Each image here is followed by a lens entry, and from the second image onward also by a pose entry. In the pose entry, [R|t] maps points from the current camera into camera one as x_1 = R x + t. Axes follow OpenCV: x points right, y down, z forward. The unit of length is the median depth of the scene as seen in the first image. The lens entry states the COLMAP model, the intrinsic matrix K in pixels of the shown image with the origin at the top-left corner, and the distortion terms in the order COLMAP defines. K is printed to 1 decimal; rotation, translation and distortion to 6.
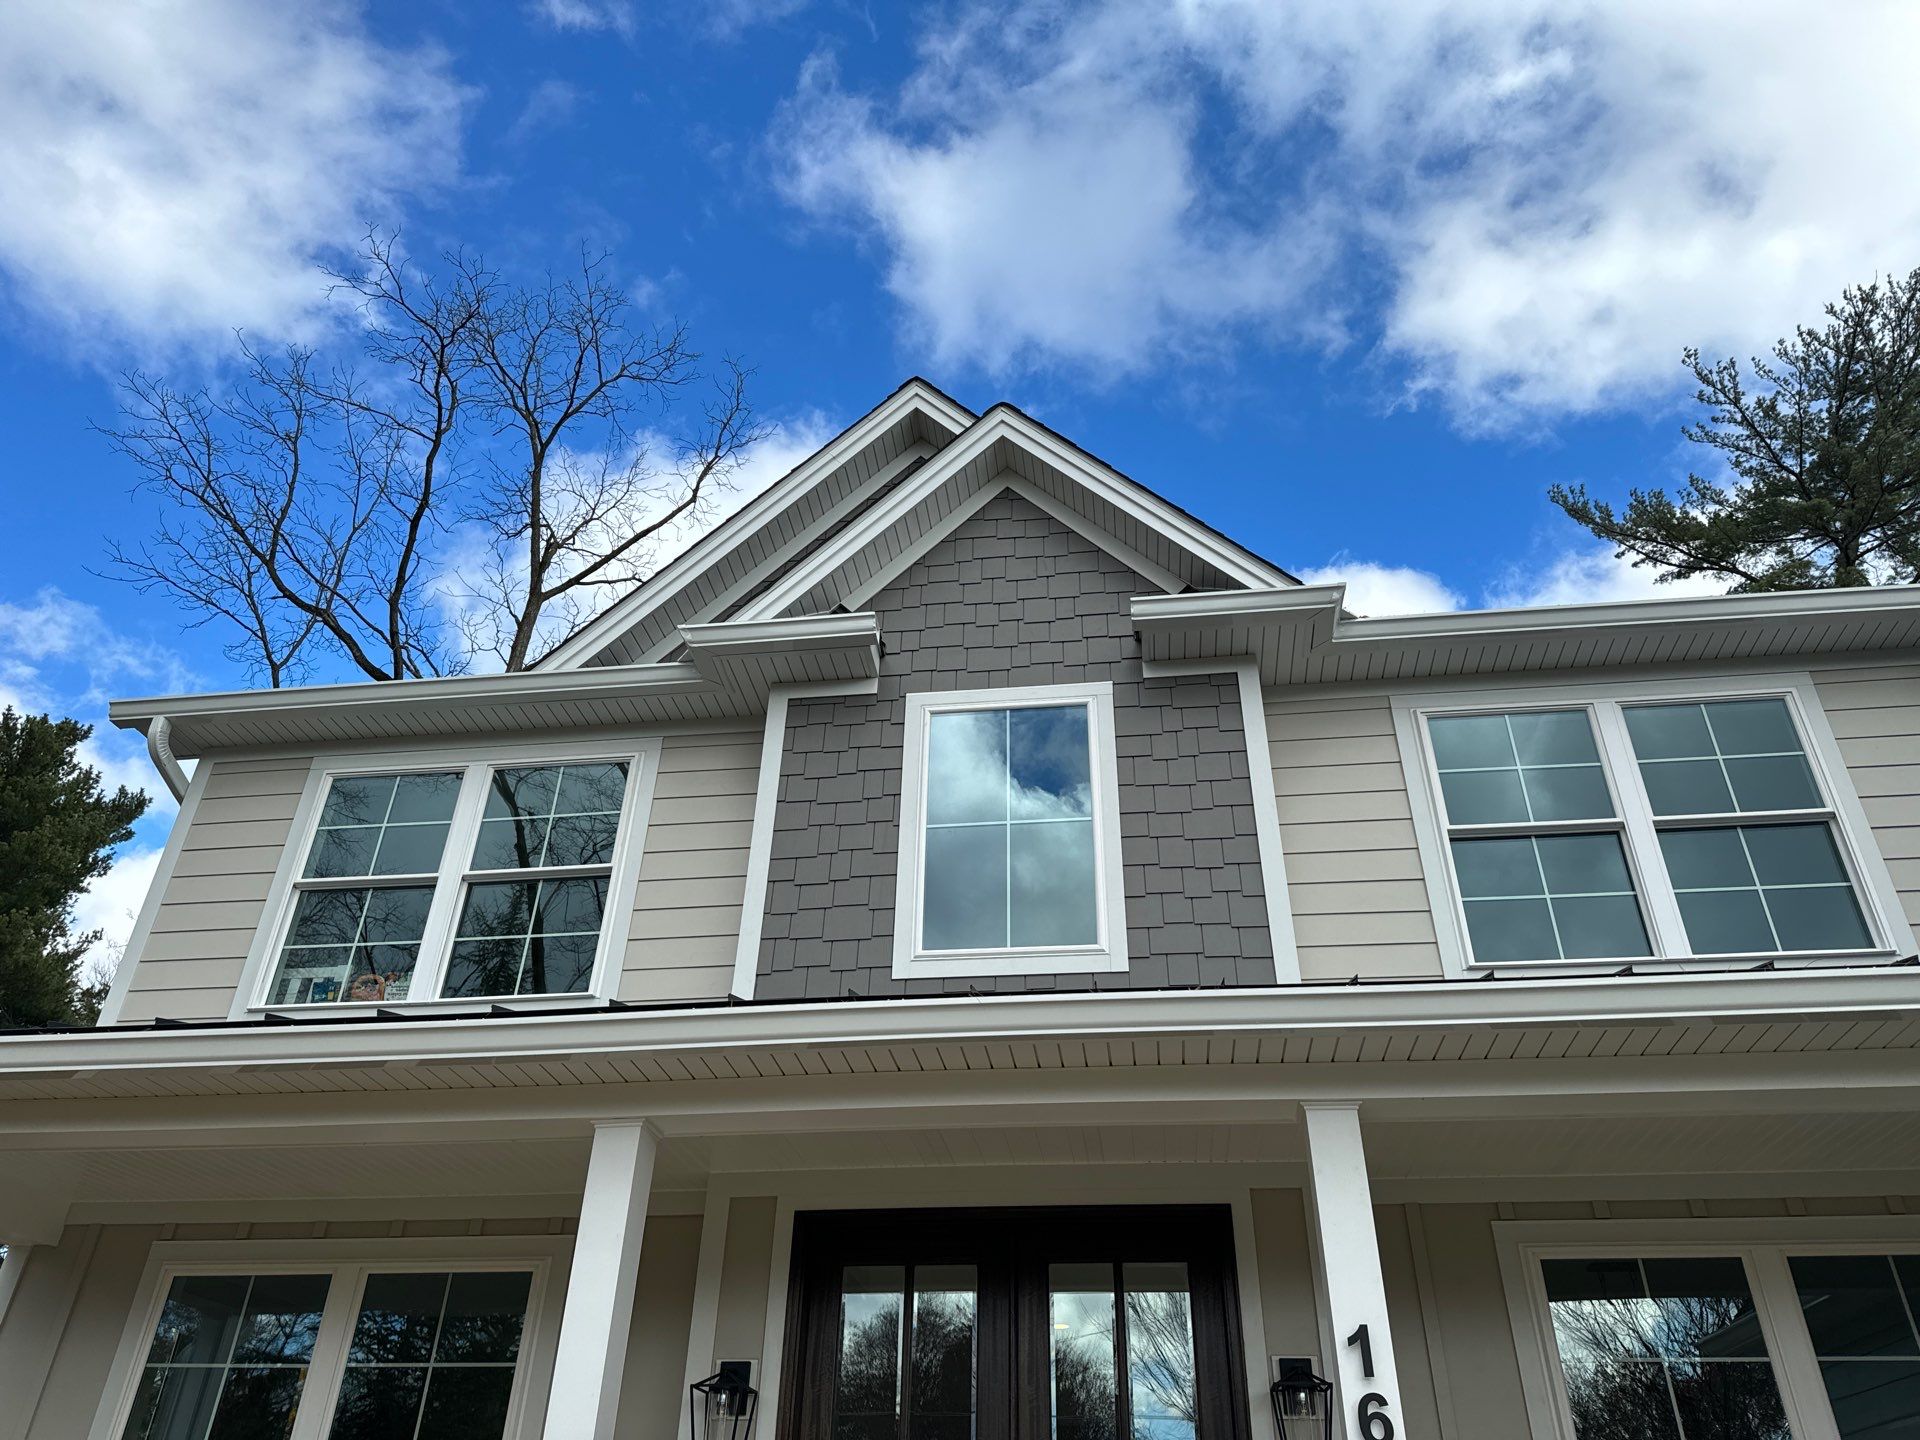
lens RADIAL K [[1334.1, 0, 974.2], [0, 1334.1, 711.7], [0, 0, 1]] dist [0.054634, -0.067198]
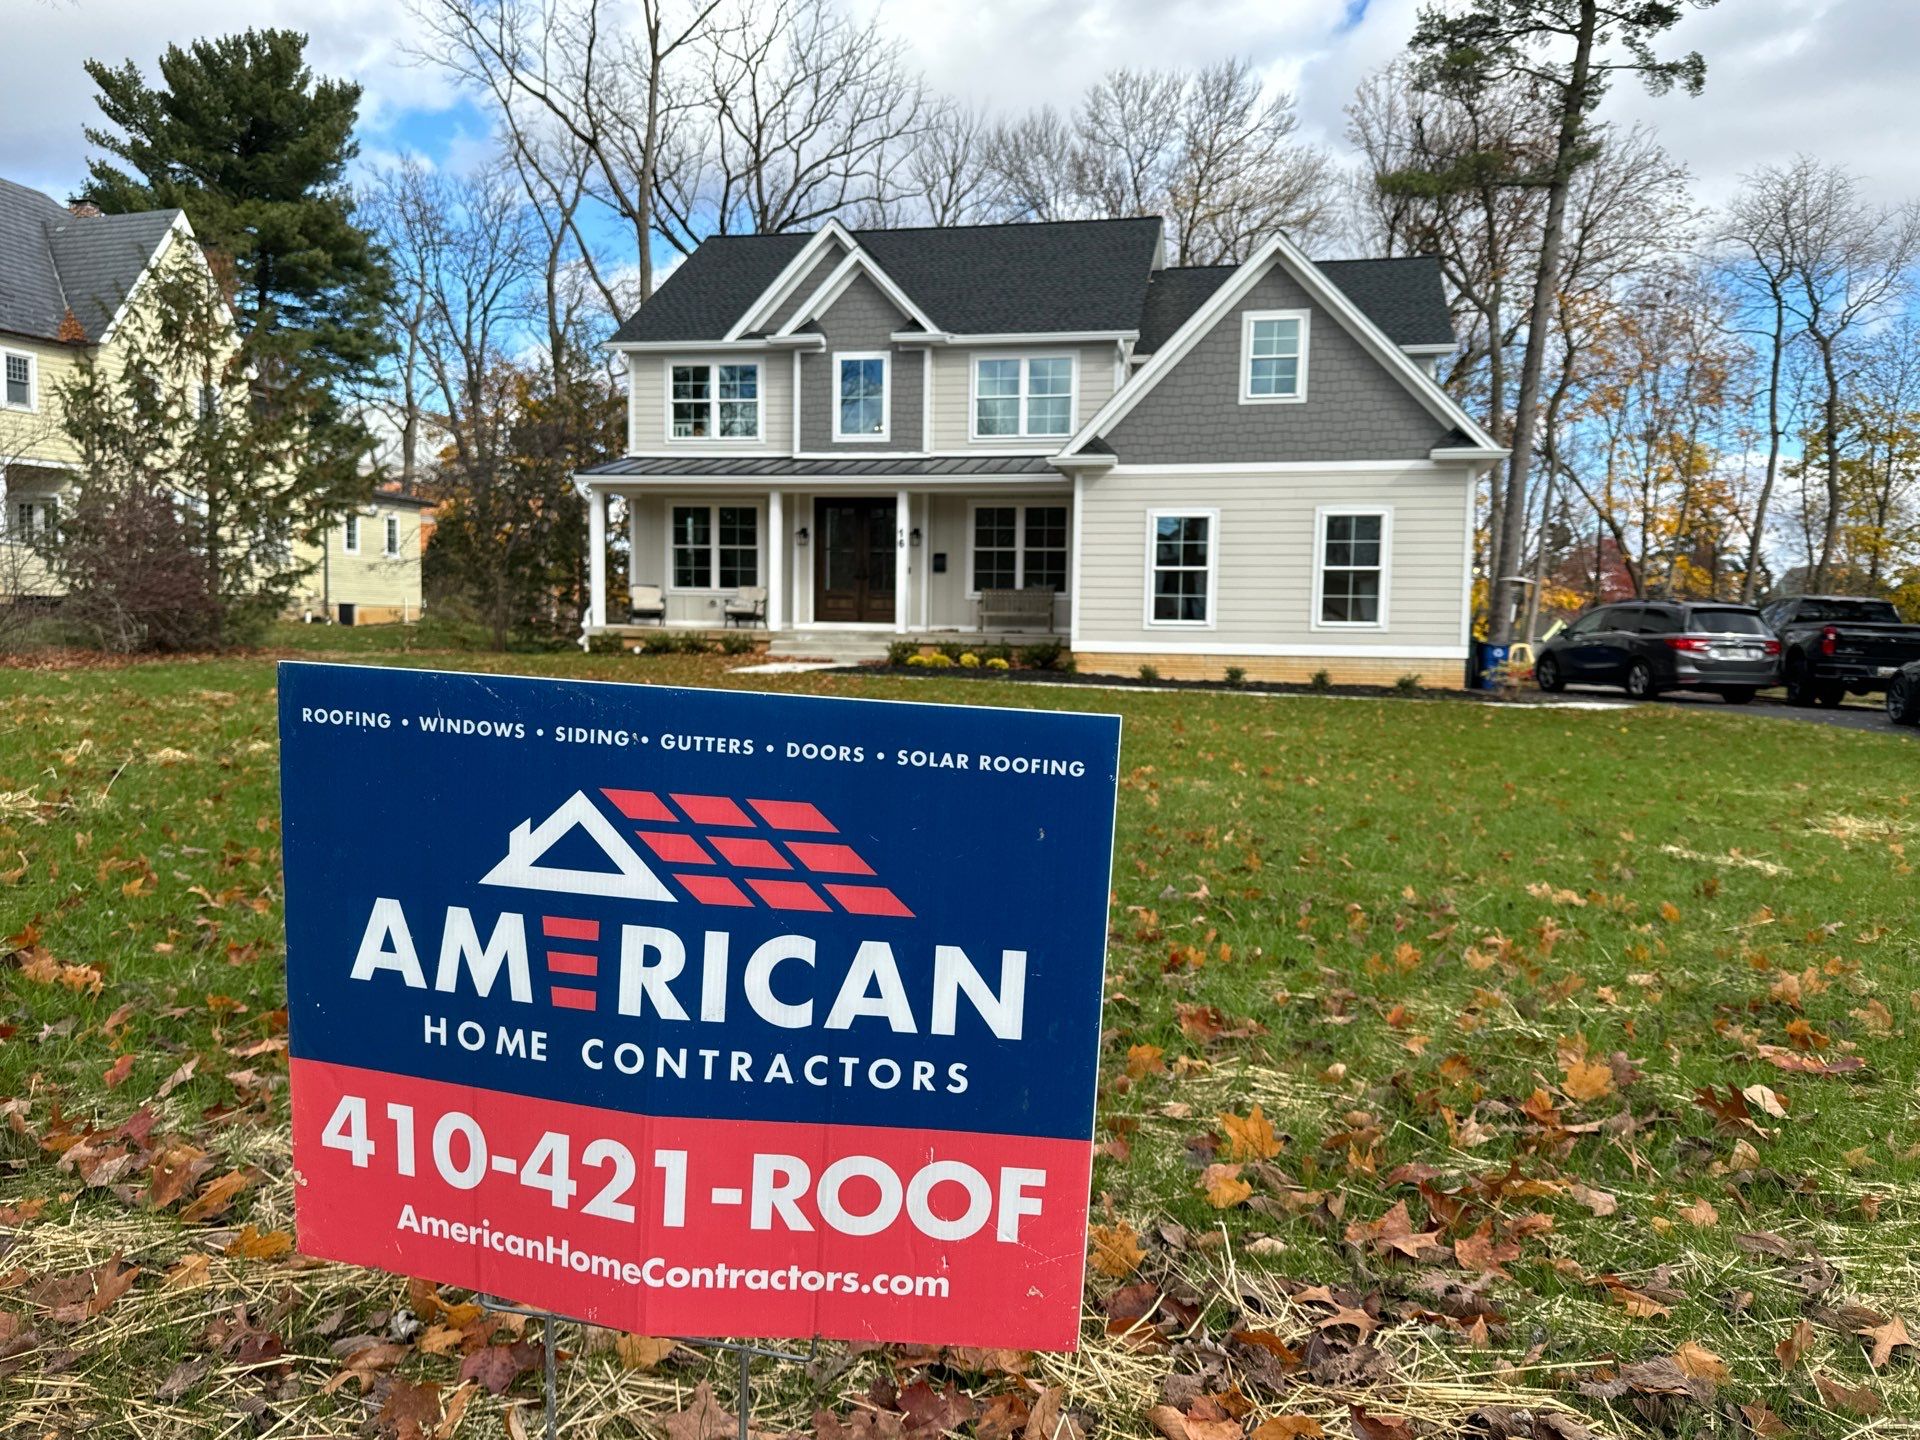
lens RADIAL K [[1310.8, 0, 991.7], [0, 1310.8, 714.1], [0, 0, 1]] dist [-0.002987, -0.017224]
pose [[0.997937, 0.007048, -0.063811, 0.571583], [0.033442, 0.791377, 0.610414, -1.308658], [0.054800, -0.611288, 0.789508, -2.200493]]
